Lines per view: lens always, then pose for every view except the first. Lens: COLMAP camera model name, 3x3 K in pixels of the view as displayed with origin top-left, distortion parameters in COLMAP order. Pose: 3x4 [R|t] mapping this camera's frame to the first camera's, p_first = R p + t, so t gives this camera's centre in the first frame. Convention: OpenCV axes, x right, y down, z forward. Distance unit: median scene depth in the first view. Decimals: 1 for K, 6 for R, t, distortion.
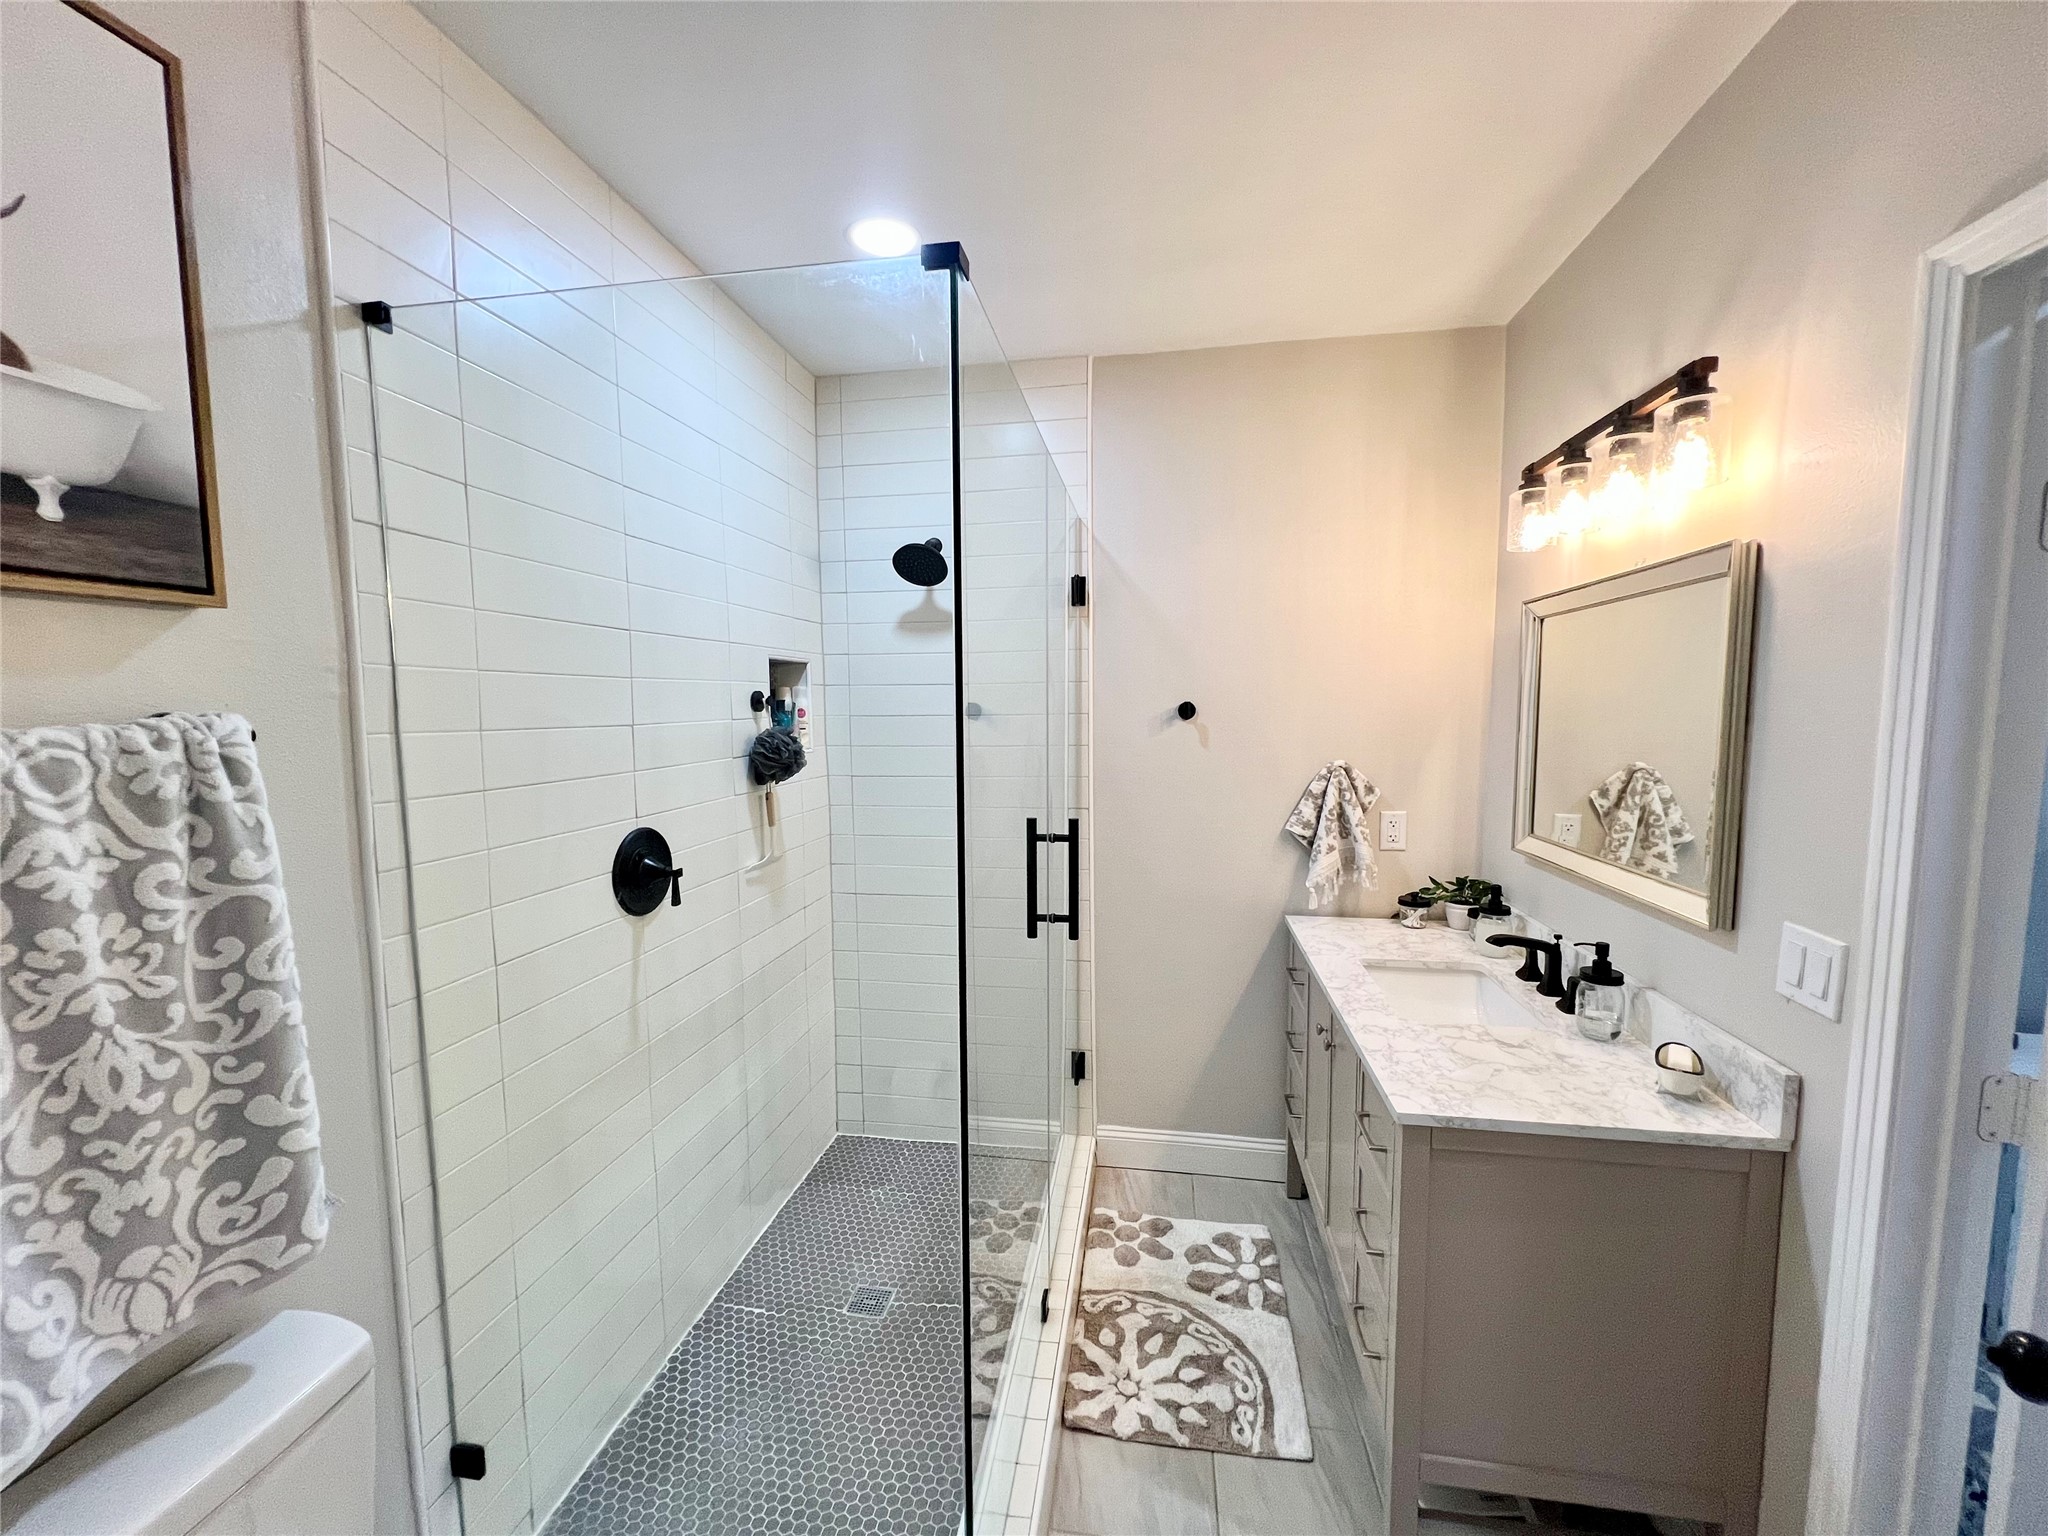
lens RADIAL K [[817.3, 0, 1026.7], [0, 817.3, 773.0], [0, 0, 1]] dist [-0.000995, 0.000128]
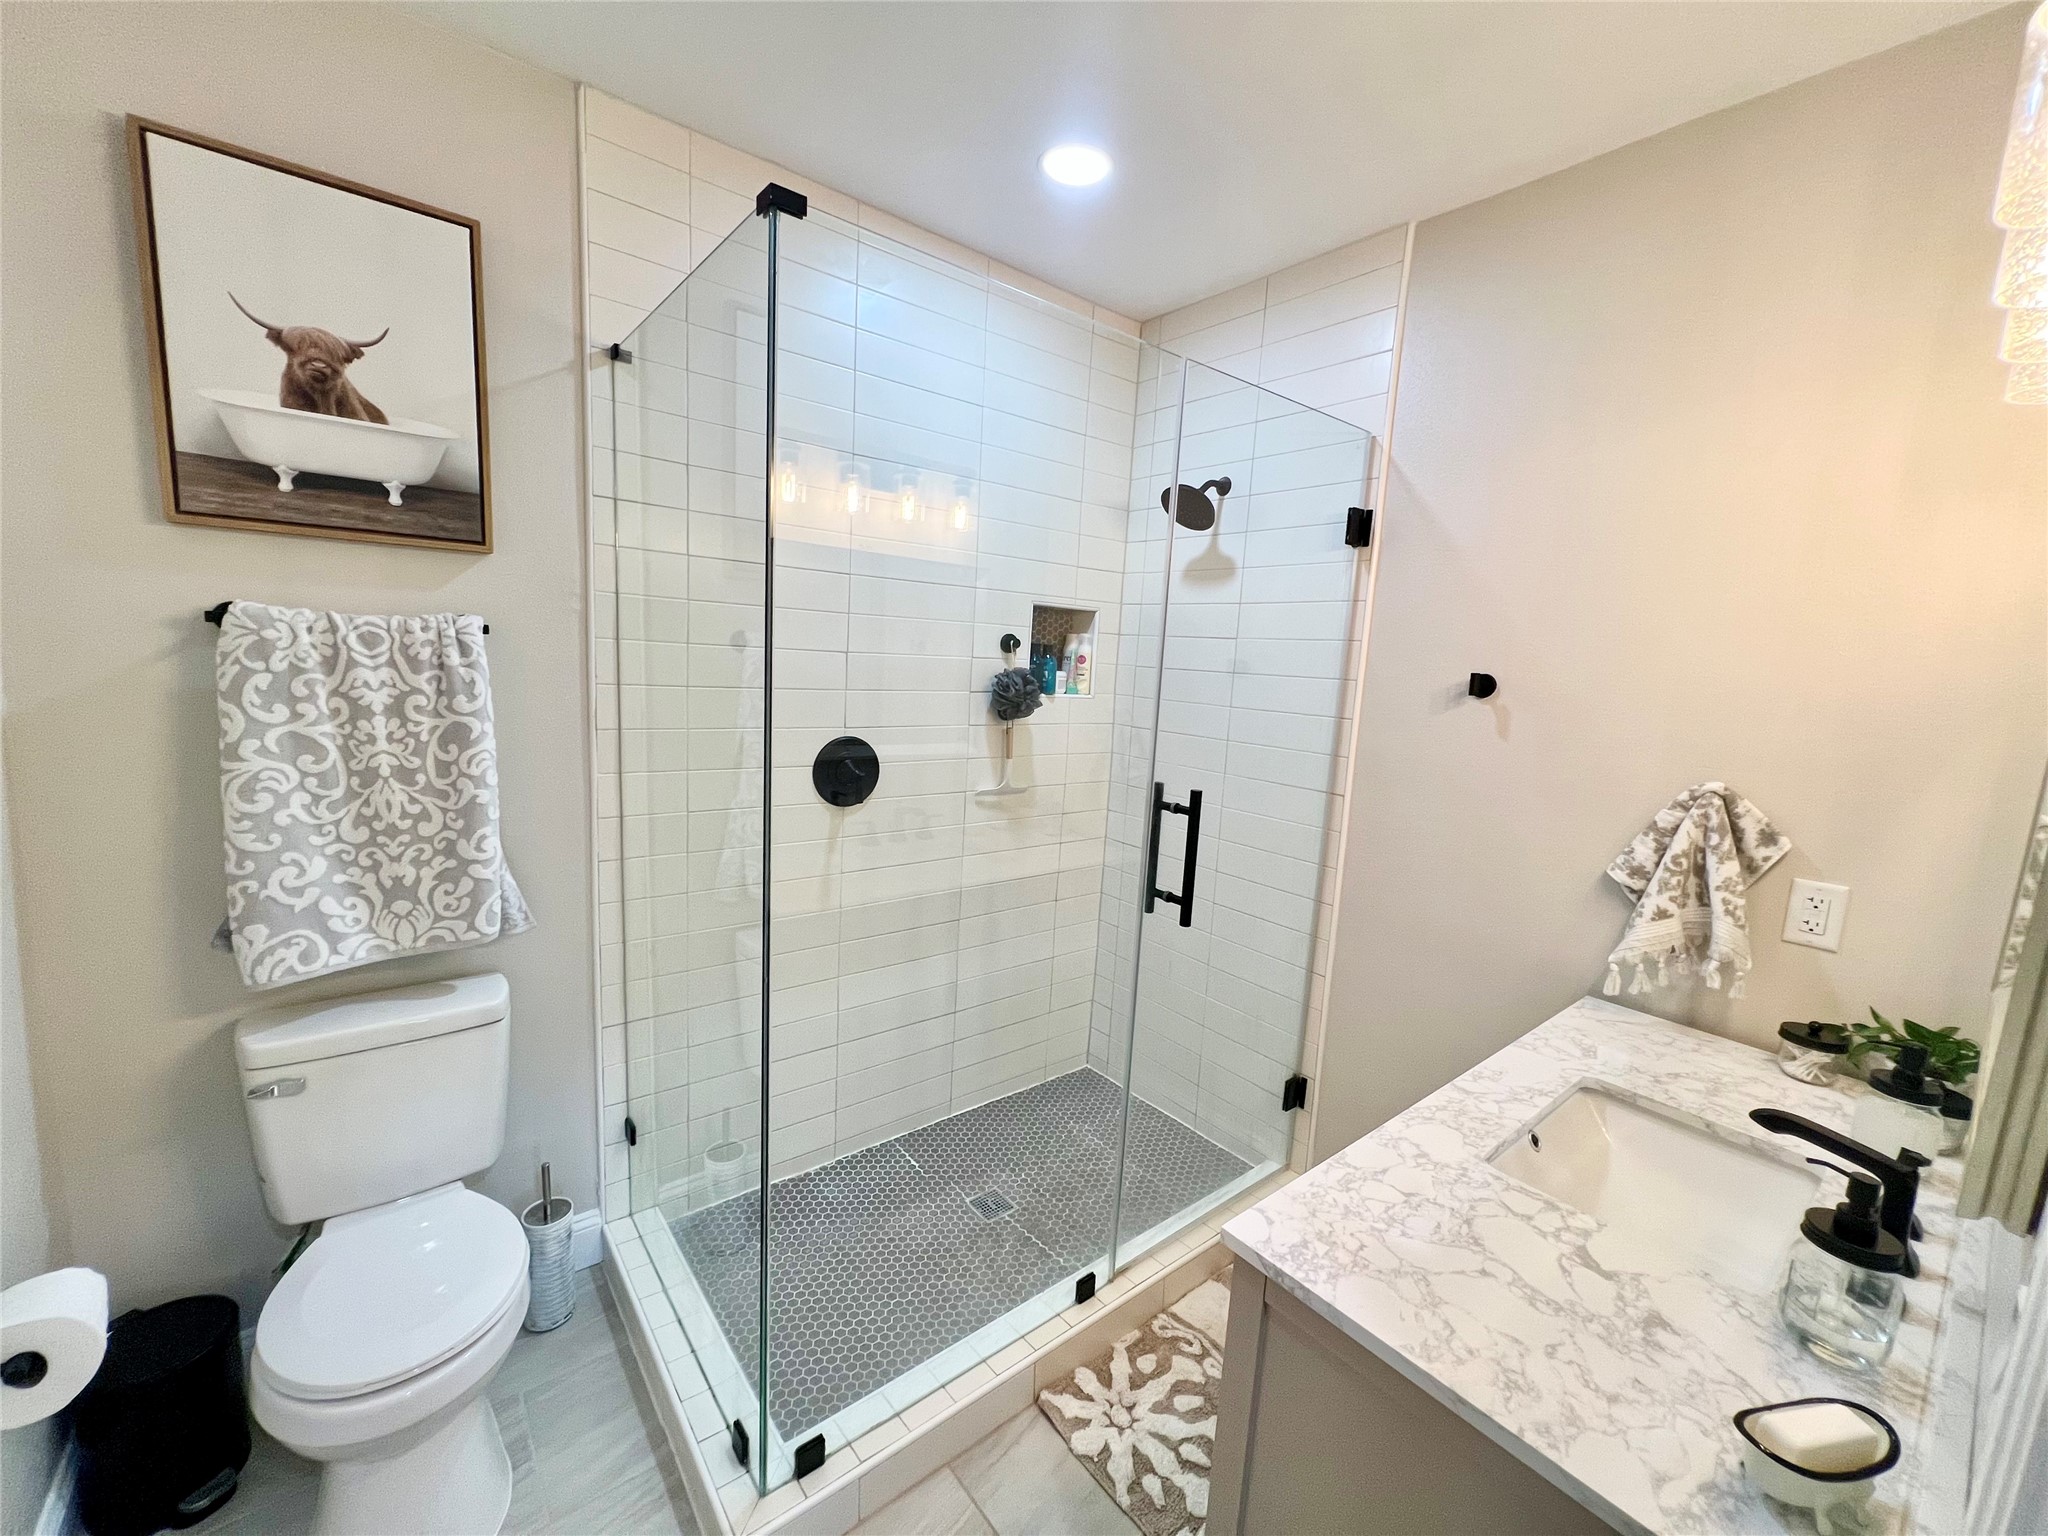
lens RADIAL K [[817.3, 0, 1026.7], [0, 817.3, 773.0], [0, 0, 1]] dist [-0.000995, 0.000128]
pose [[0.746959, 0.148174, -0.648149, 1.052126], [-0.120594, 0.988874, 0.087088, -0.035874], [0.653842, 0.013112, 0.756517, 0.477130]]
